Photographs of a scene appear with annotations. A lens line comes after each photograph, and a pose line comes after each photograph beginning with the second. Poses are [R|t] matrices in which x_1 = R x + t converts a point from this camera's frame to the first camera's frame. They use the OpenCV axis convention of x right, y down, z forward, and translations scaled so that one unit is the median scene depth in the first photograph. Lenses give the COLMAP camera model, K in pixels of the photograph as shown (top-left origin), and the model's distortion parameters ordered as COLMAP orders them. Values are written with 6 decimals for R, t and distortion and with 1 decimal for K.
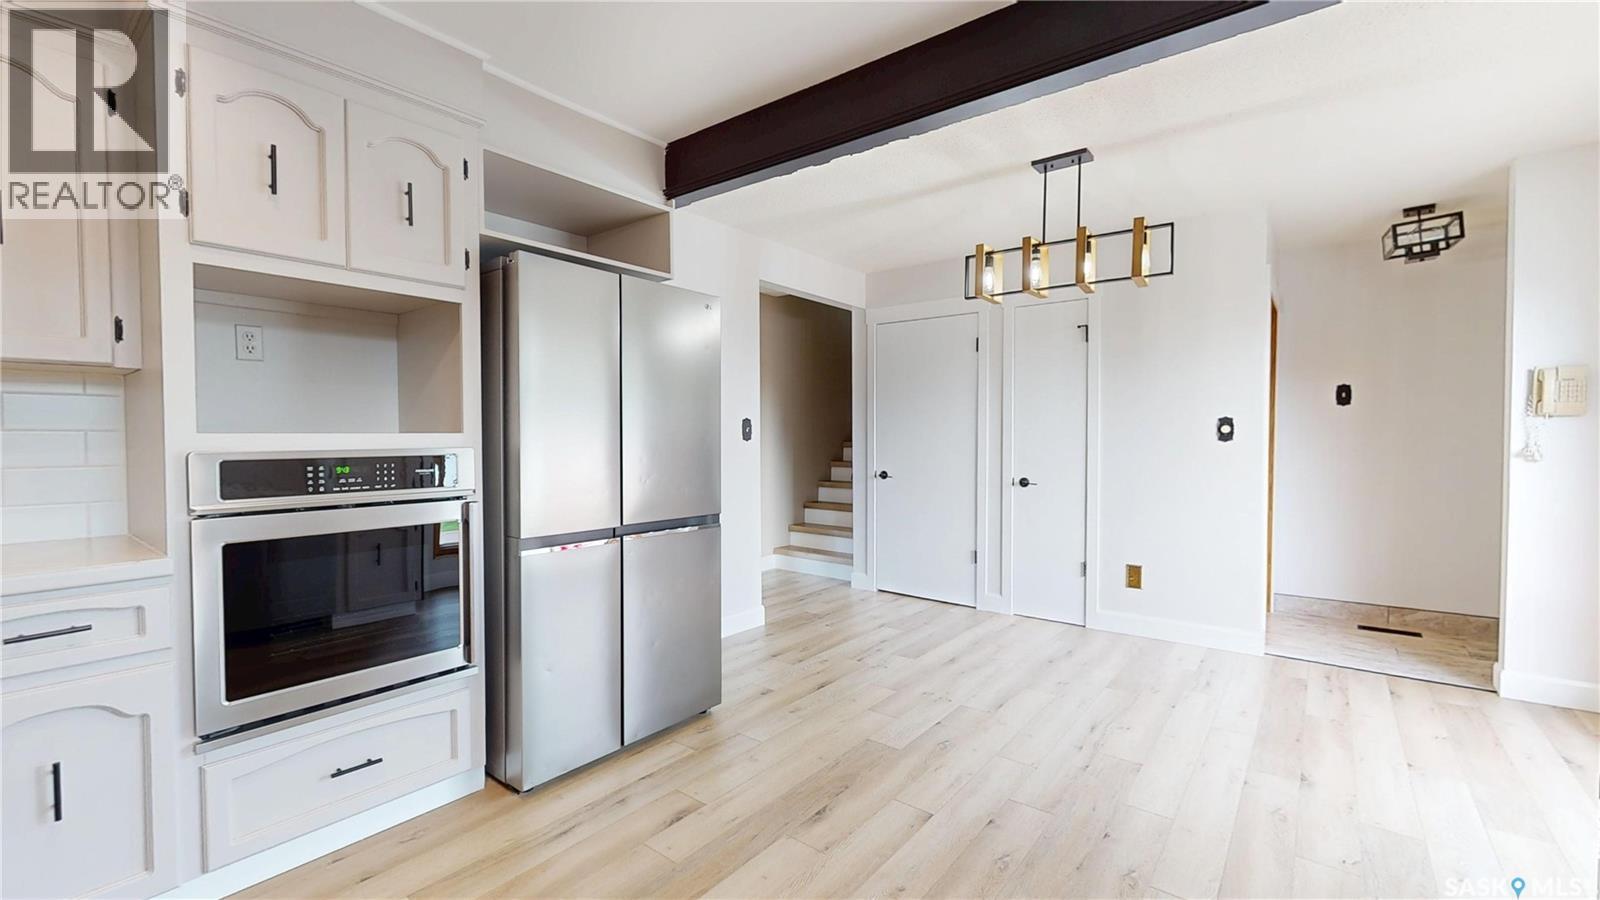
lens RADIAL K [[662.8, 0, 802.6], [0, 662.8, 452.6], [0, 0, 1]] dist [-0.000652, 0.000023]
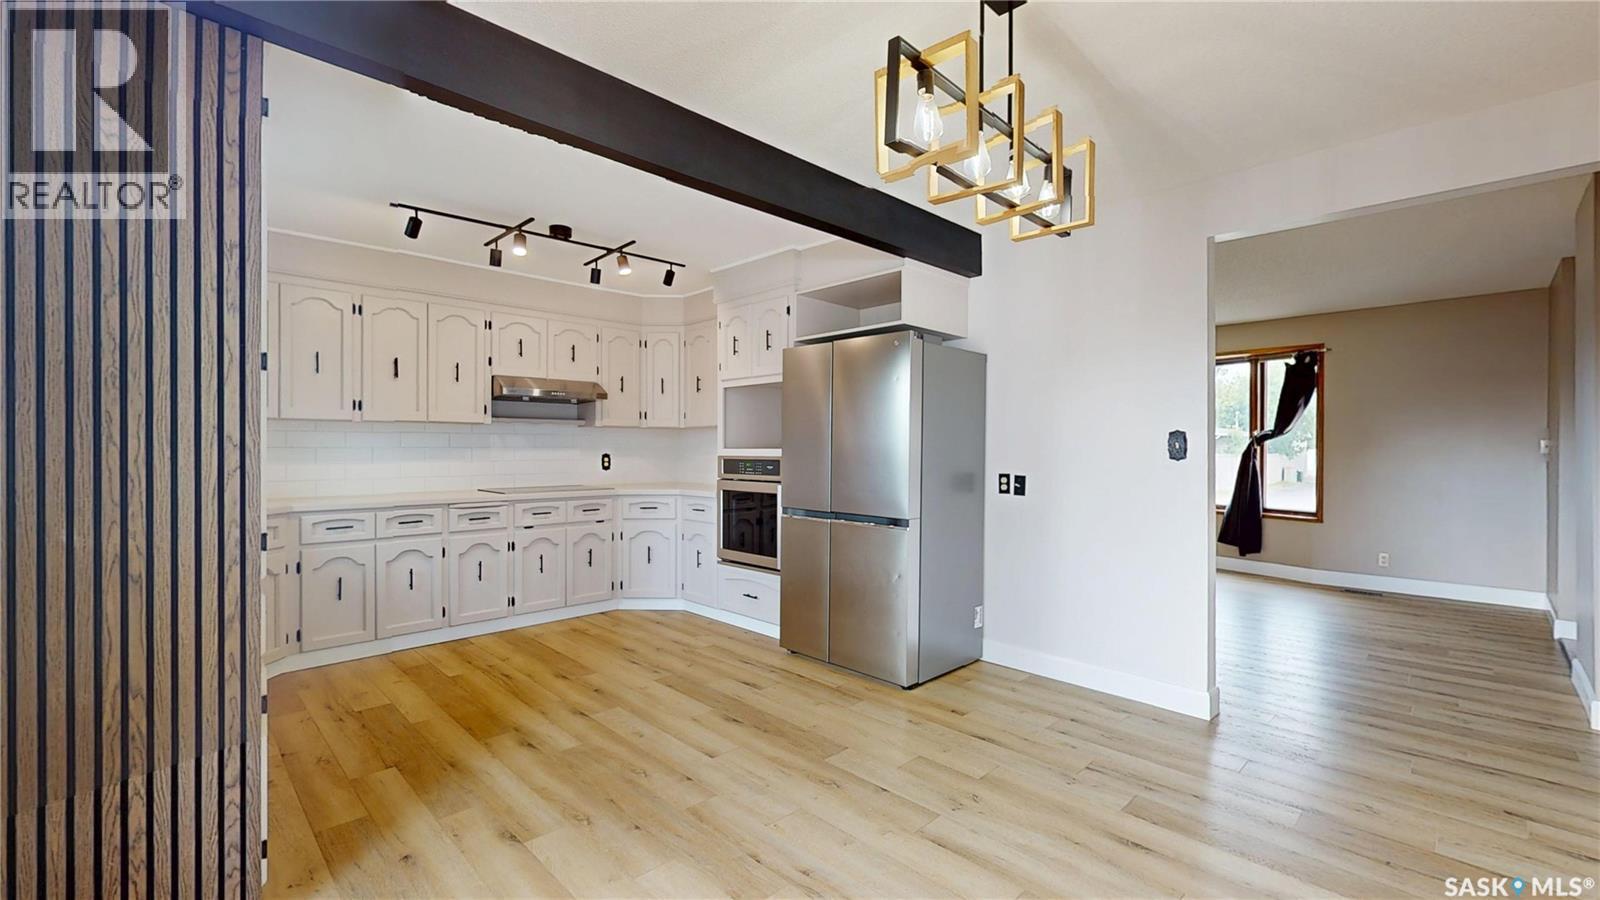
lens RADIAL K [[662.8, 0, 802.6], [0, 662.8, 452.6], [0, 0, 1]] dist [-0.000652, 0.000023]
pose [[-0.126664, 0.004730, -0.991934, 1.041406], [-0.031140, 0.999477, 0.008742, -0.028117], [0.991457, 0.031996, -0.126451, 0.972236]]
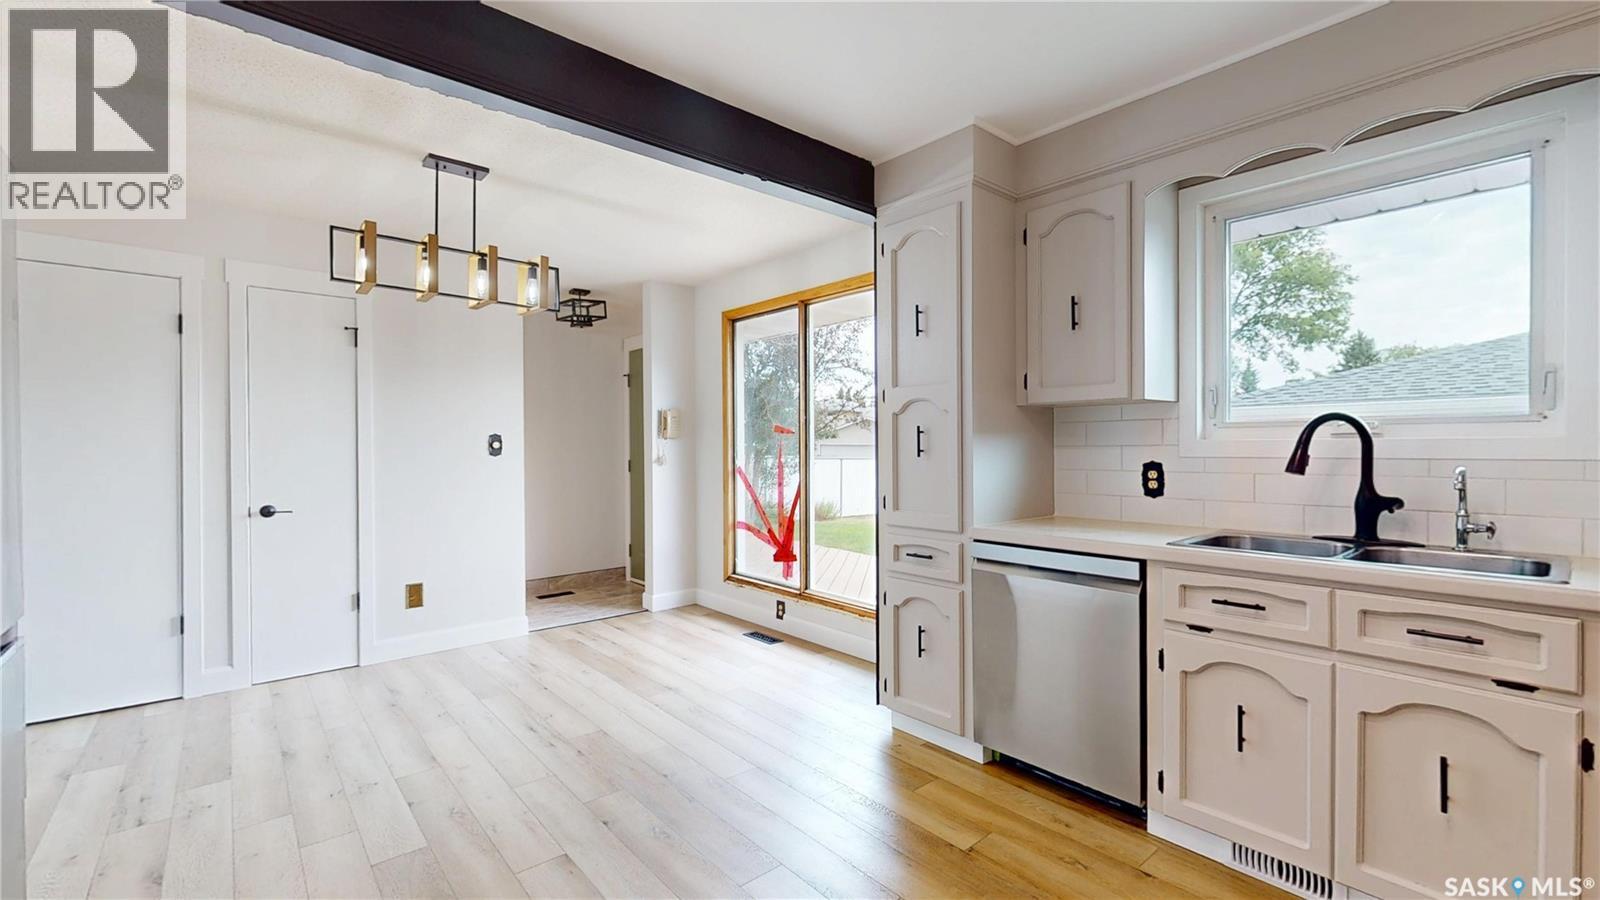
lens RADIAL K [[662.8, 0, 802.6], [0, 662.8, 452.6], [0, 0, 1]] dist [-0.000652, 0.000023]
pose [[0.187678, -0.007164, 0.982205, -0.492914], [0.029482, 0.999564, 0.001657, -0.011296], [-0.981788, 0.028646, 0.187807, 0.354320]]
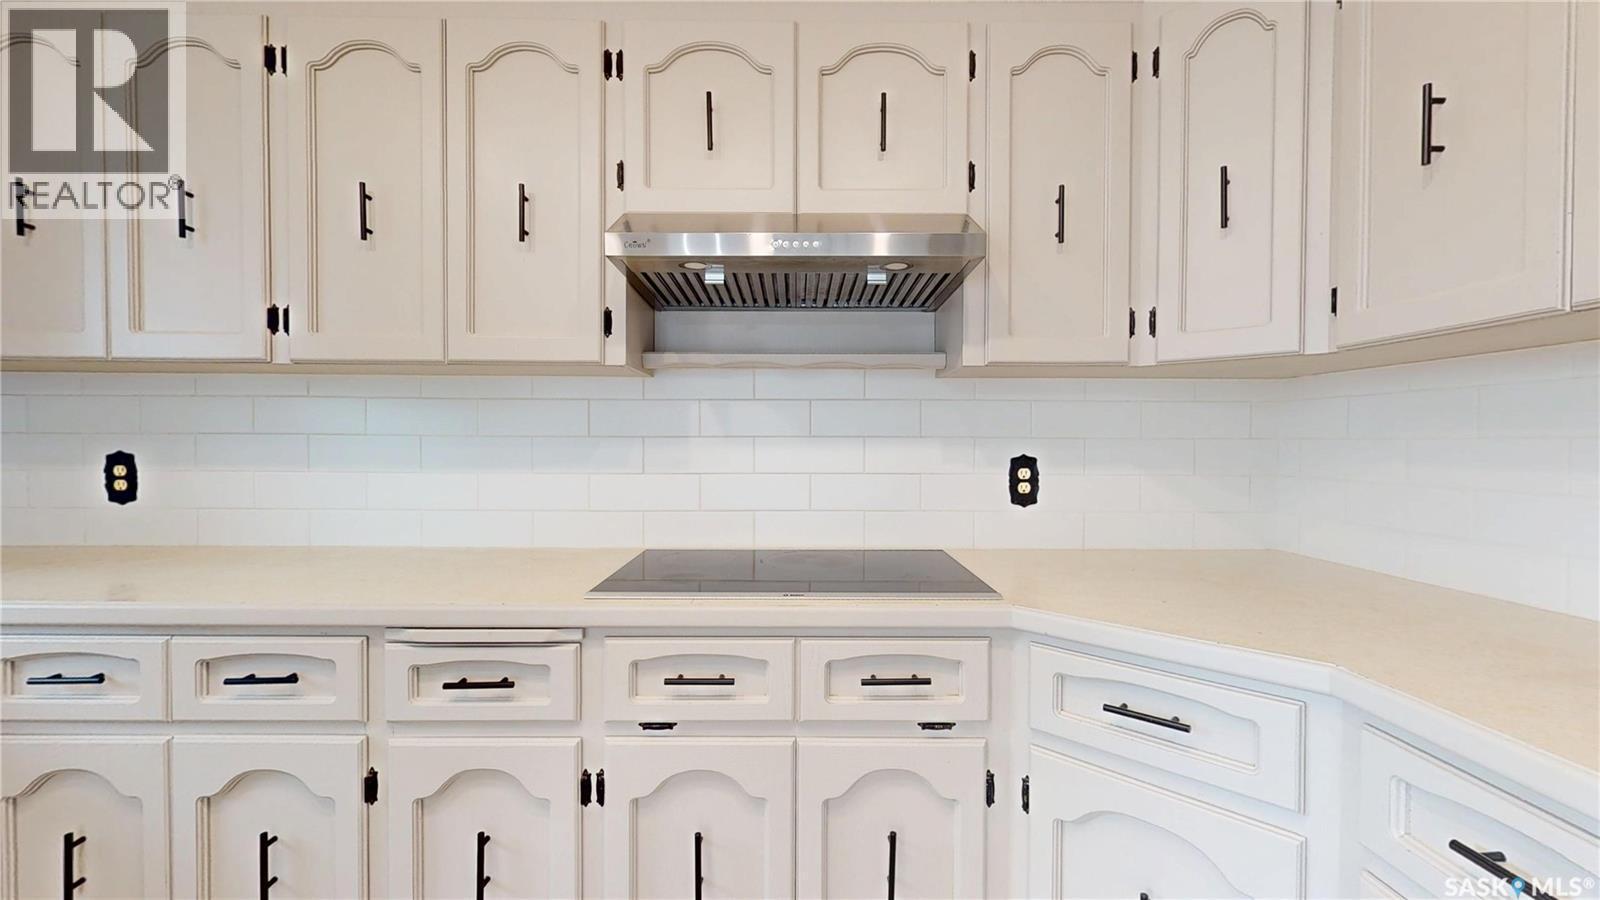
lens RADIAL K [[647.2, 0, 812.0], [0, 647.2, 455.9], [0, 0, 1]] dist [-0.000749, -0.000060]
pose [[-0.778191, 0.010110, -0.627947, -0.252696], [-0.022887, 0.998750, 0.044443, -0.013890], [0.627611, 0.048957, -0.776986, 0.517343]]
